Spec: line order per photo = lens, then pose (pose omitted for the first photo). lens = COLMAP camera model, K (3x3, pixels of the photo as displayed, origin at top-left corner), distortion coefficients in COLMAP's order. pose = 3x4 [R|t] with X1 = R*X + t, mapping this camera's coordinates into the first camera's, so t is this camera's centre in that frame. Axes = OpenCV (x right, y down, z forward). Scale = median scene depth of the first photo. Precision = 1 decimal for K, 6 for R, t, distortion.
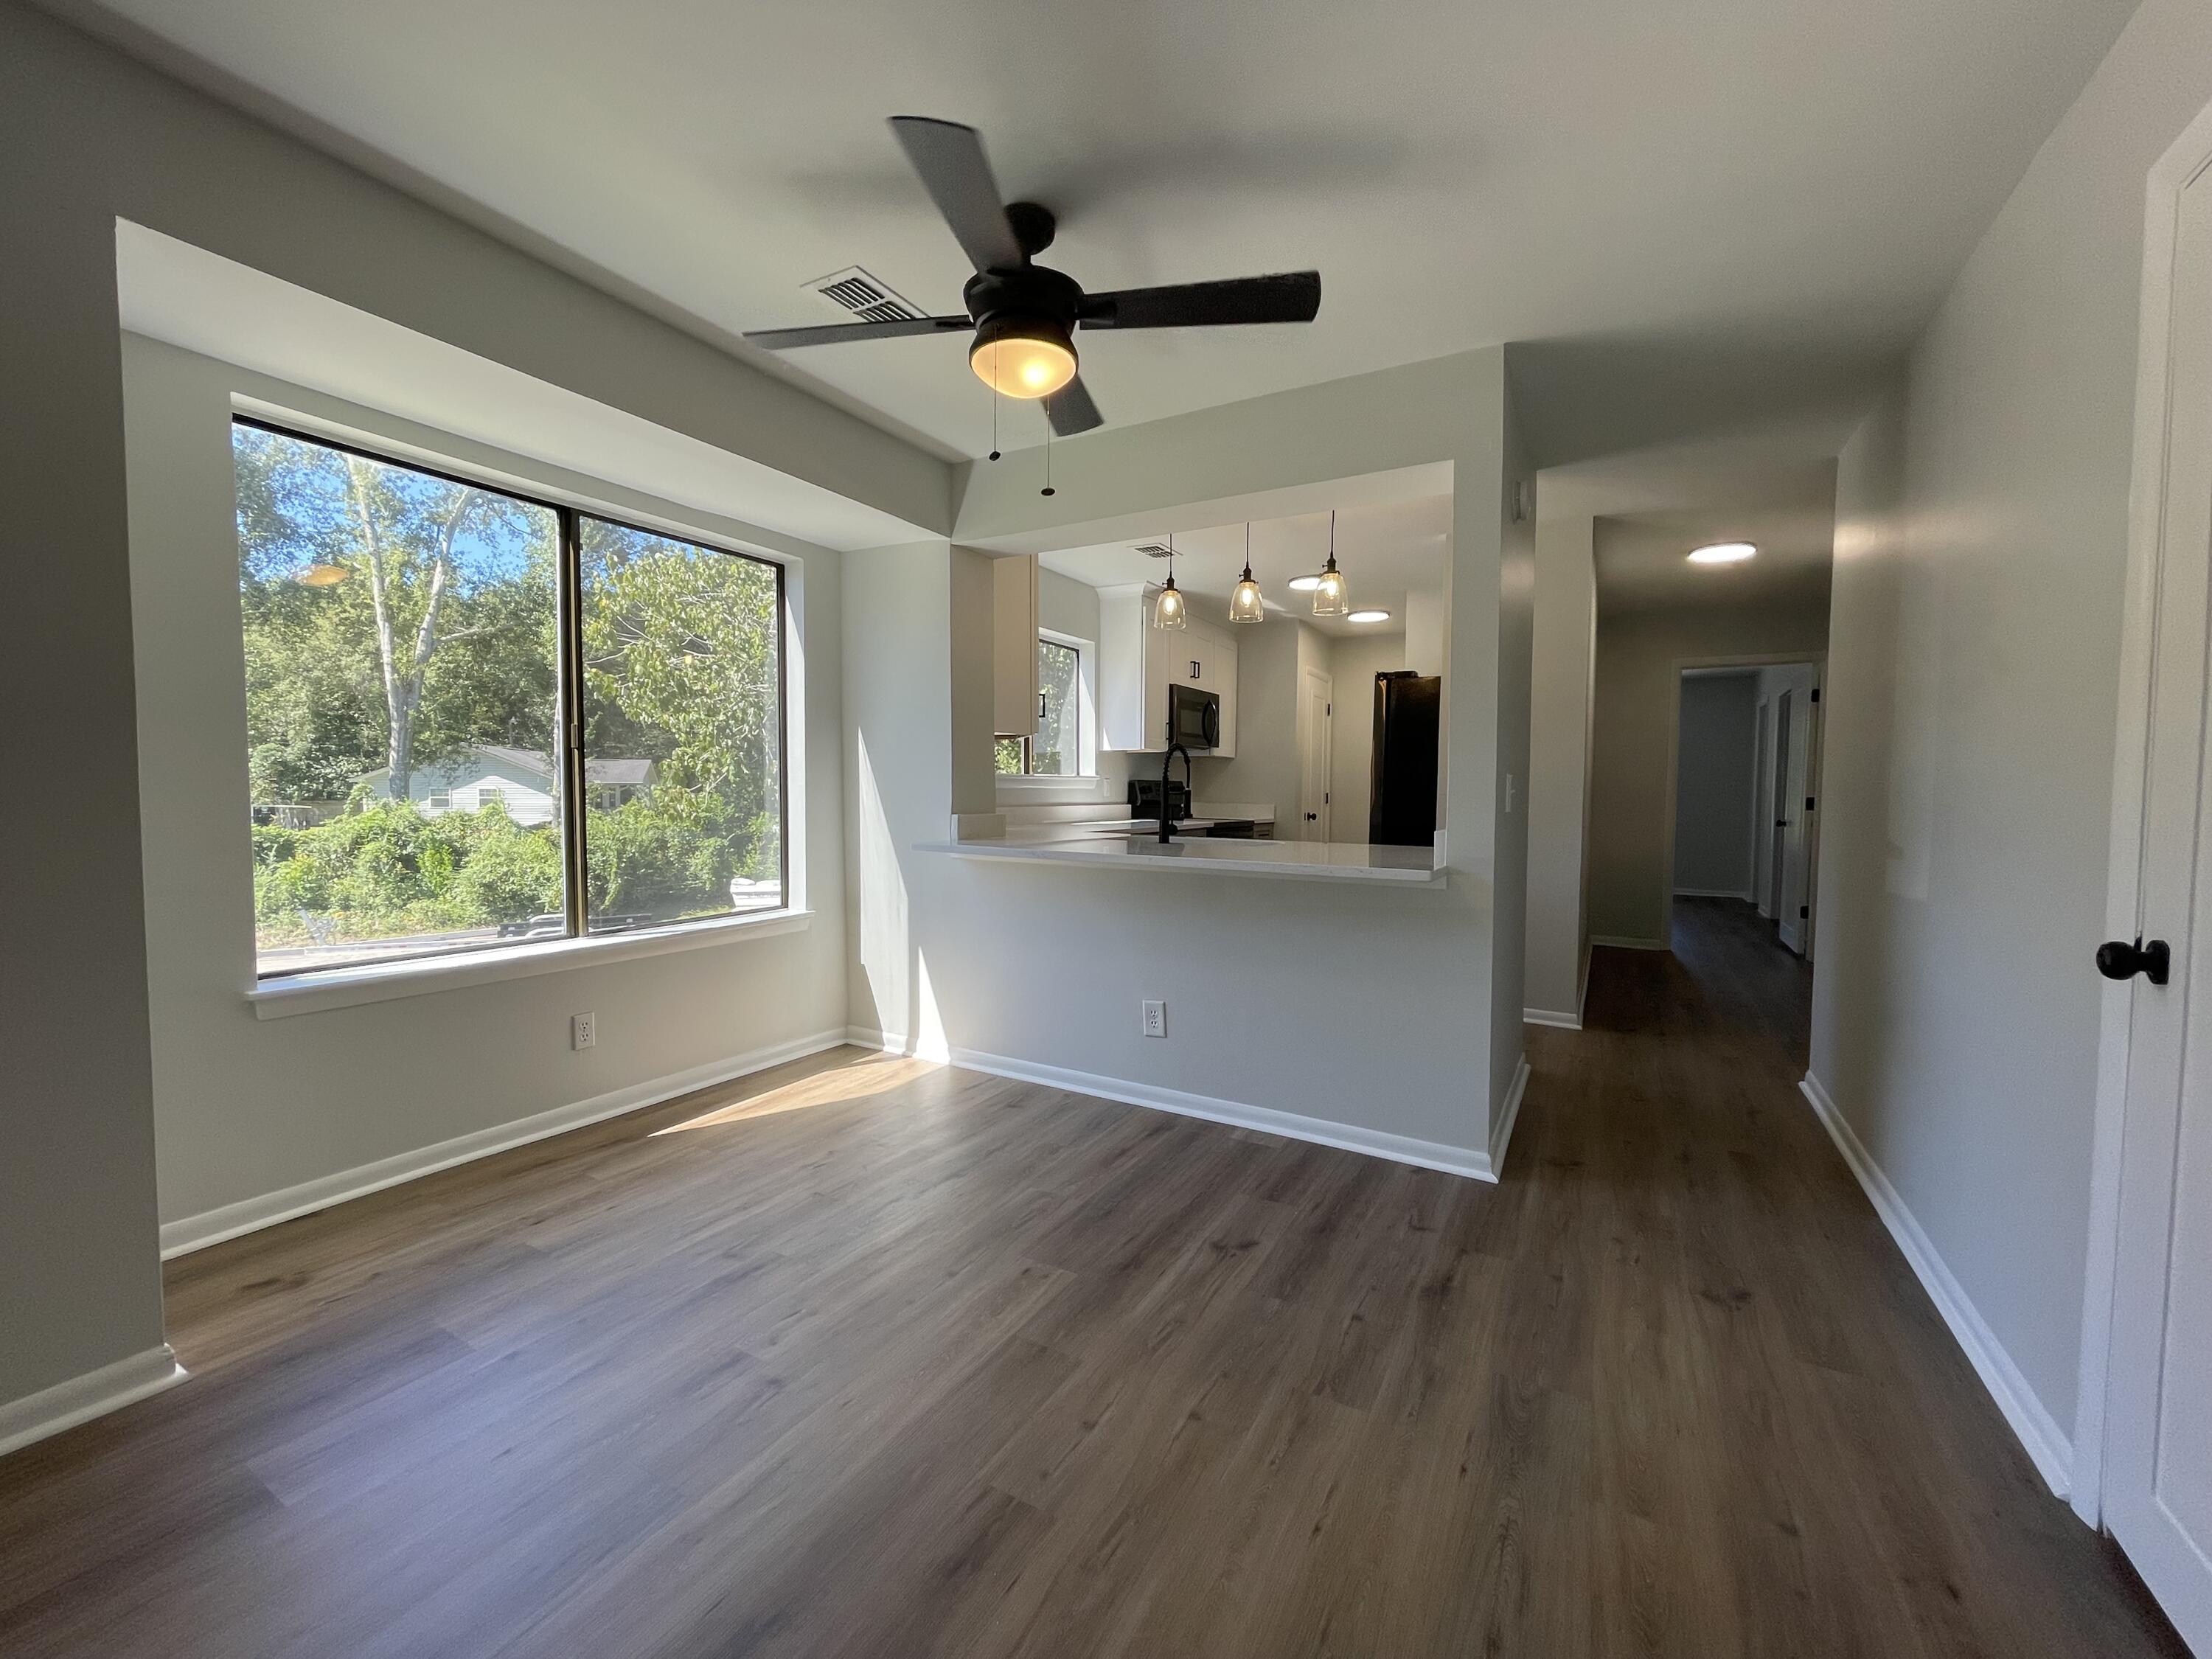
lens RADIAL K [[897.1, 0, 1096.8], [0, 897.1, 823.5], [0, 0, 1]] dist [-0.003547, 0.000668]
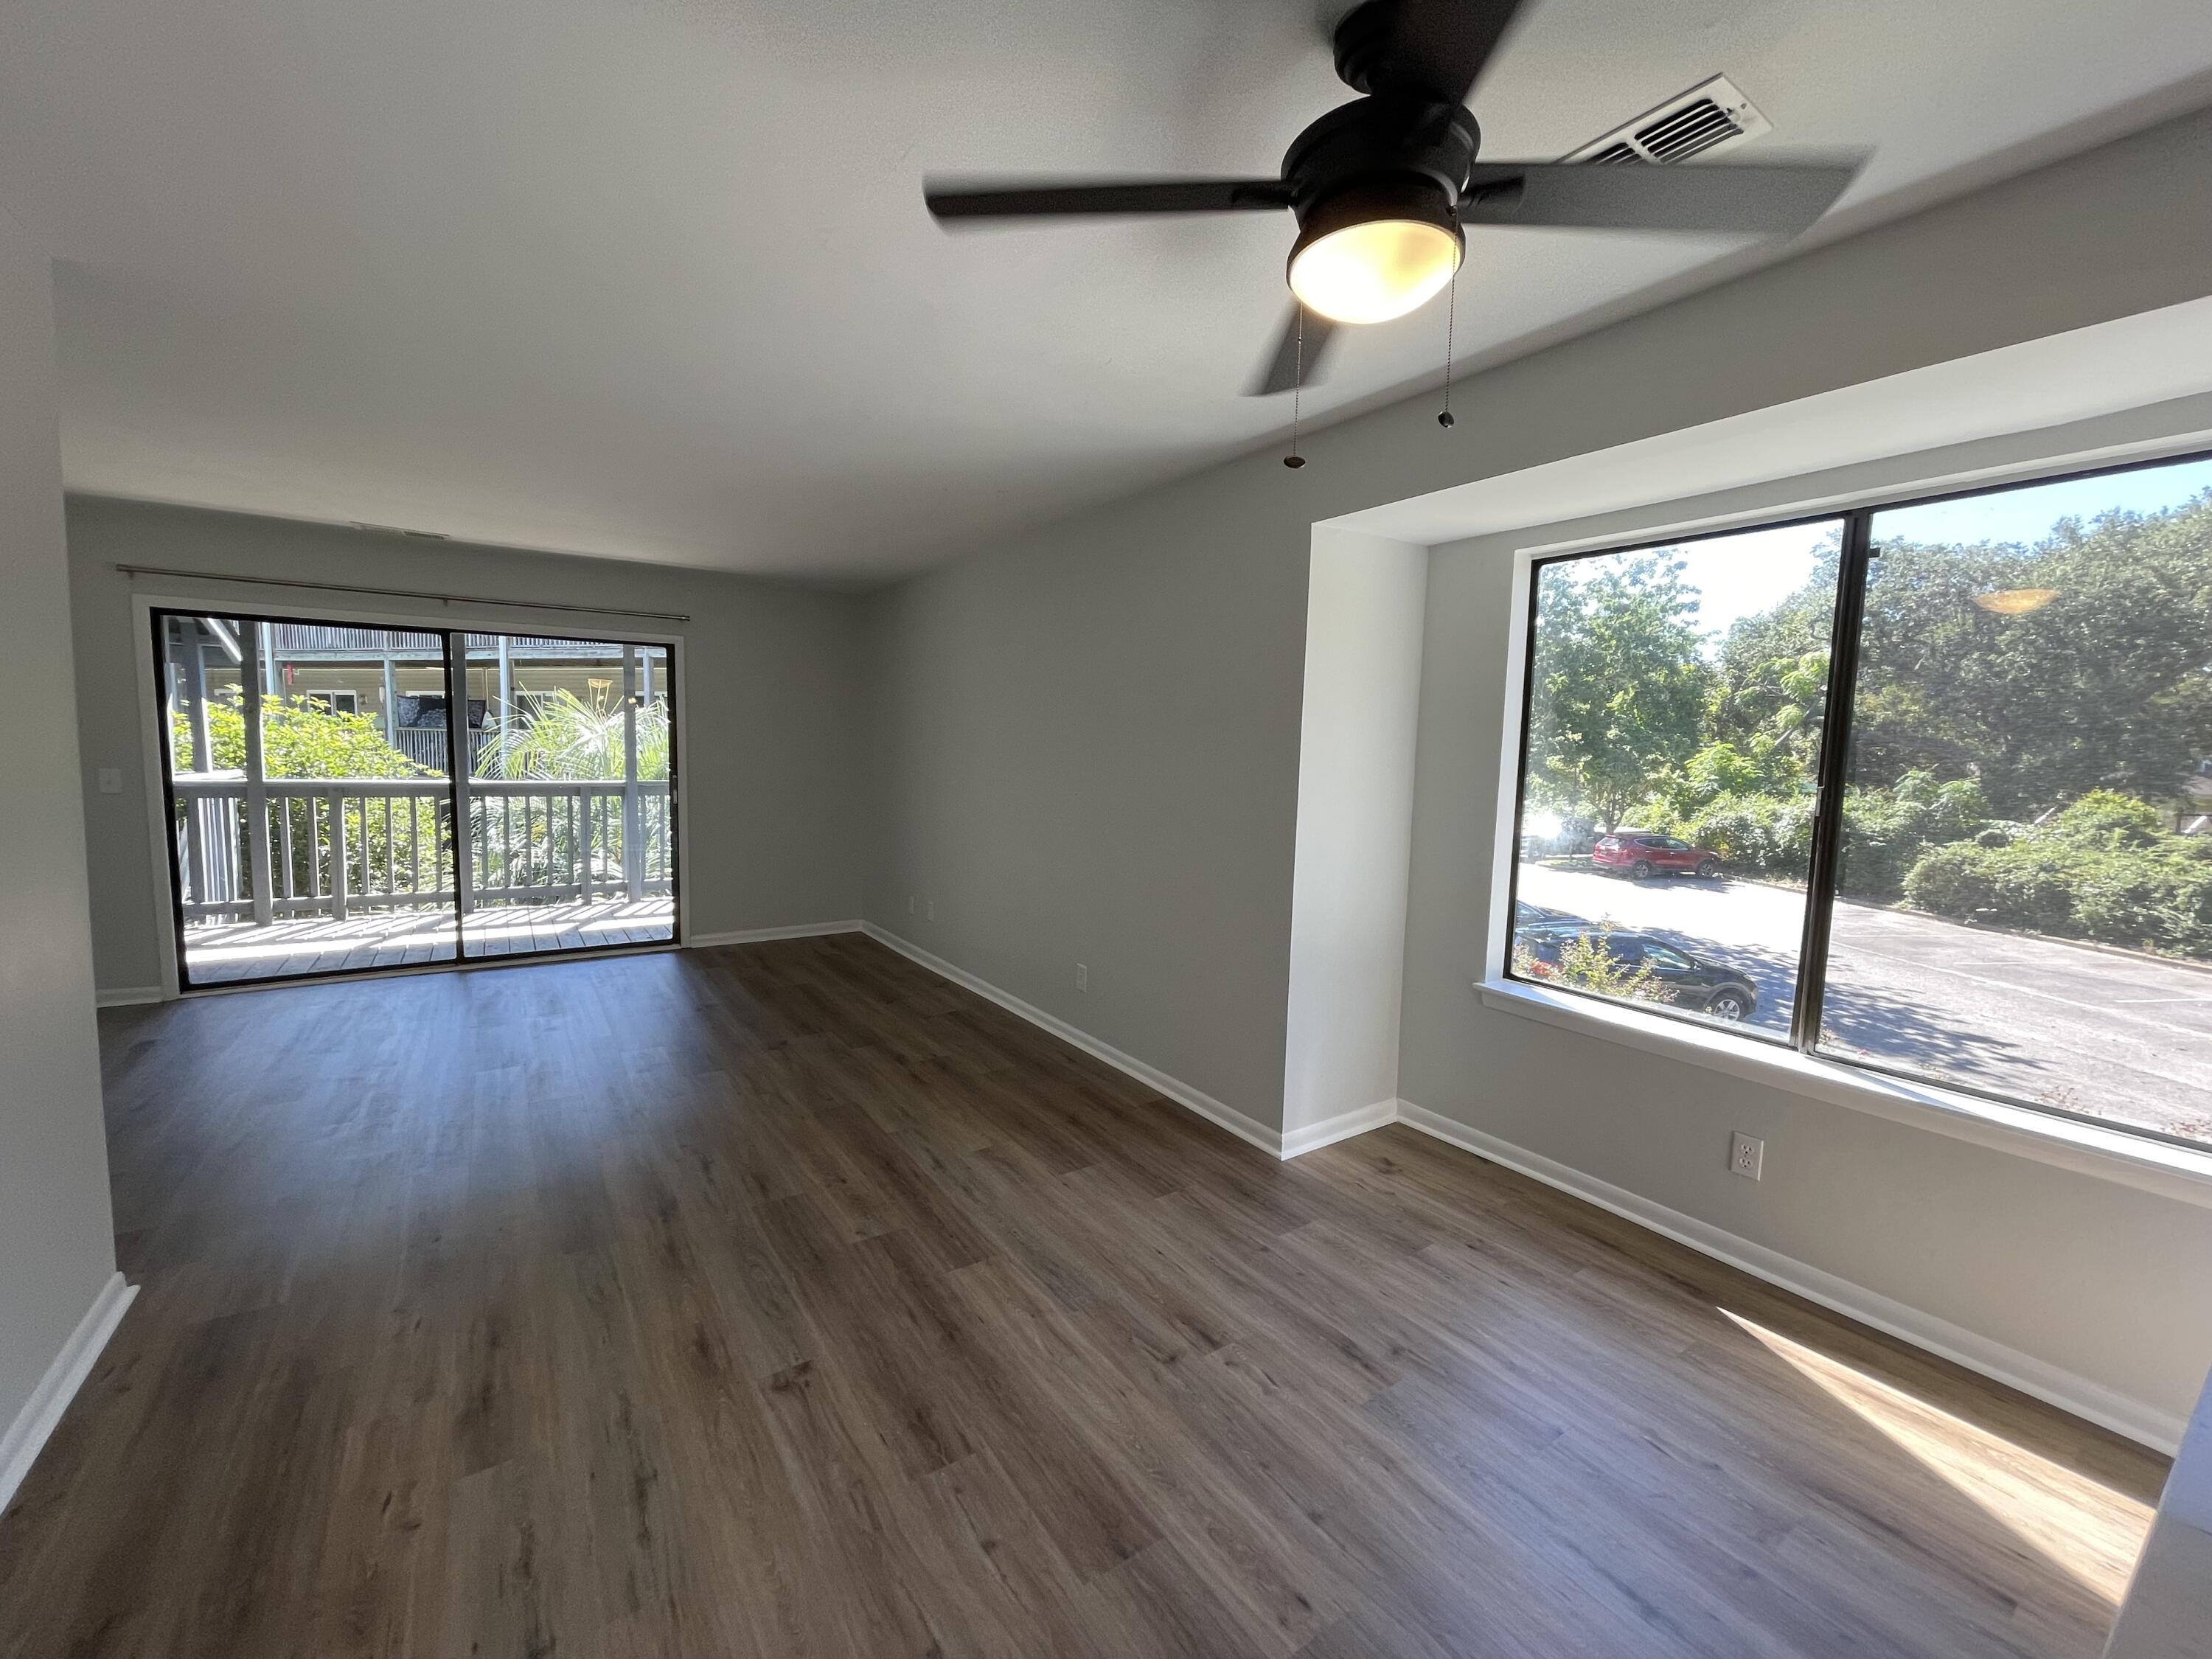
lens RADIAL K [[897.1, 0, 1110.7], [0, 897.1, 833.9], [0, 0, 1]] dist [-0.003547, 0.000668]
pose [[-0.435862, 0.064093, -0.897729, 0.501350], [-0.065414, 0.992567, 0.102624, -0.137398], [0.897633, 0.103454, -0.428430, 0.961737]]
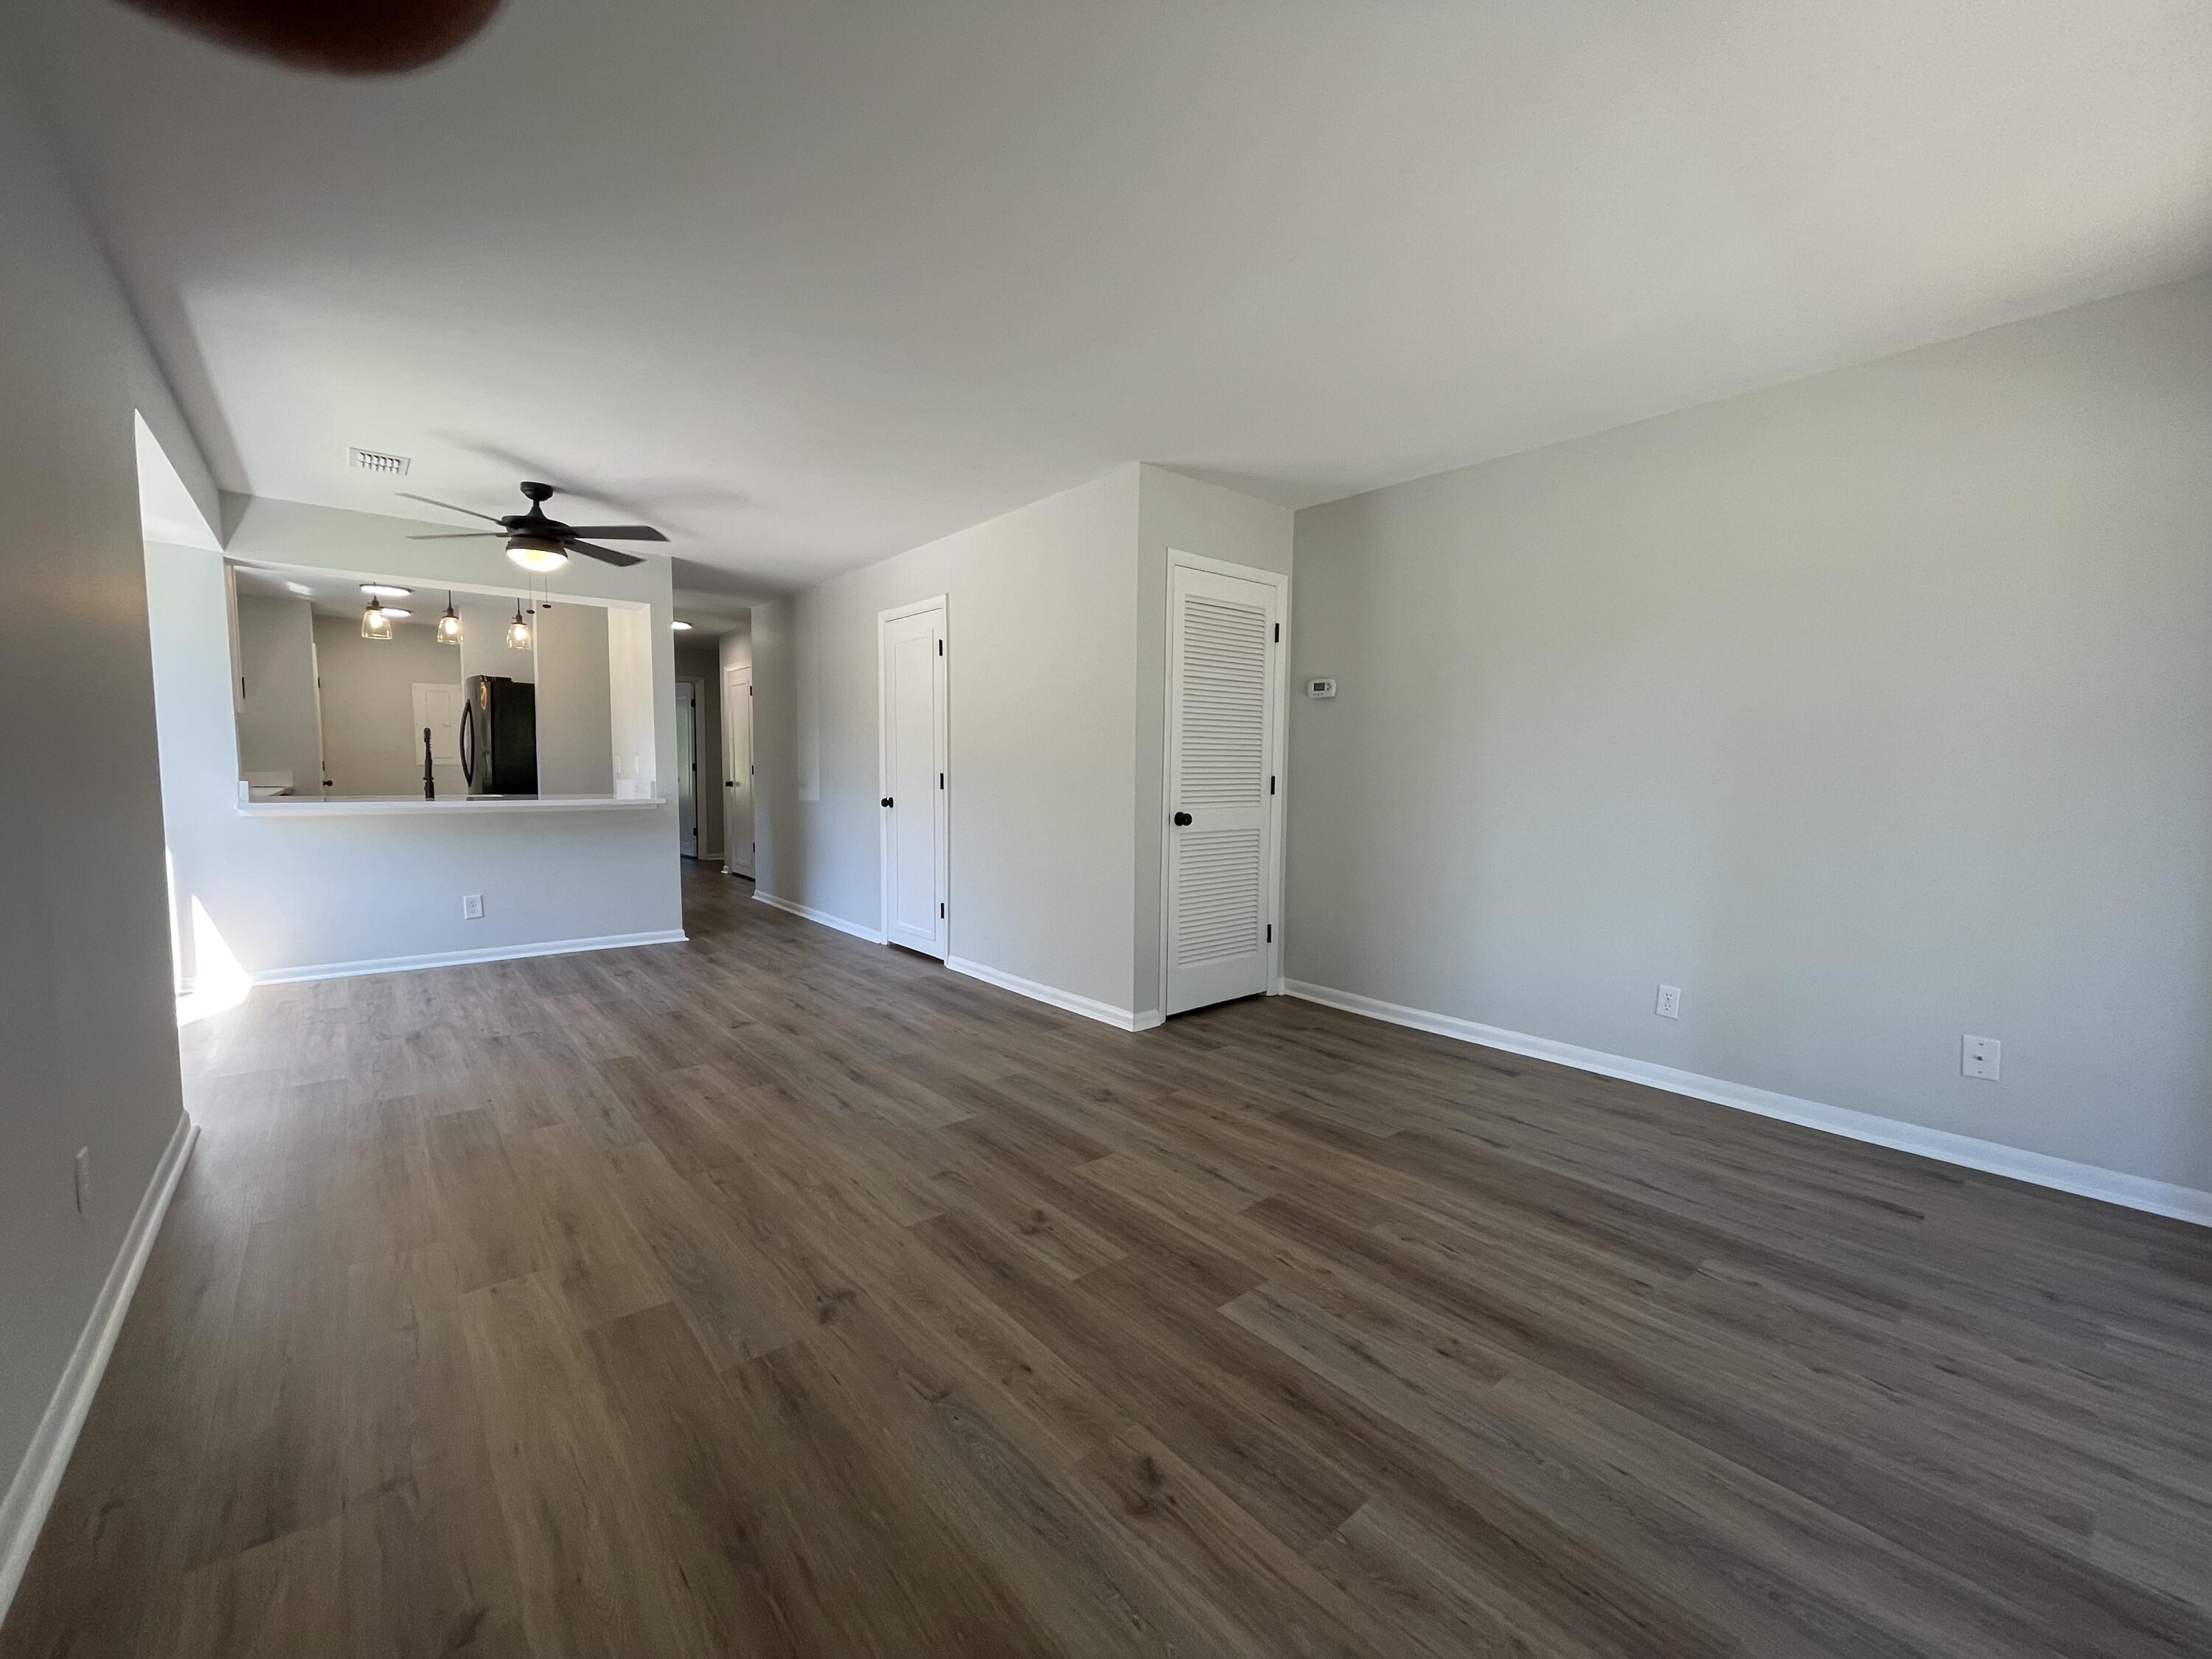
lens RADIAL K [[897.1, 0, 1090.0], [0, 897.1, 838.5], [0, 0, 1]] dist [-0.003547, 0.000668]
pose [[0.357921, -0.085443, 0.929834, -1.314195], [0.034076, 0.996337, 0.078437, 0.014974], [-0.933130, 0.003611, 0.359522, -0.758928]]
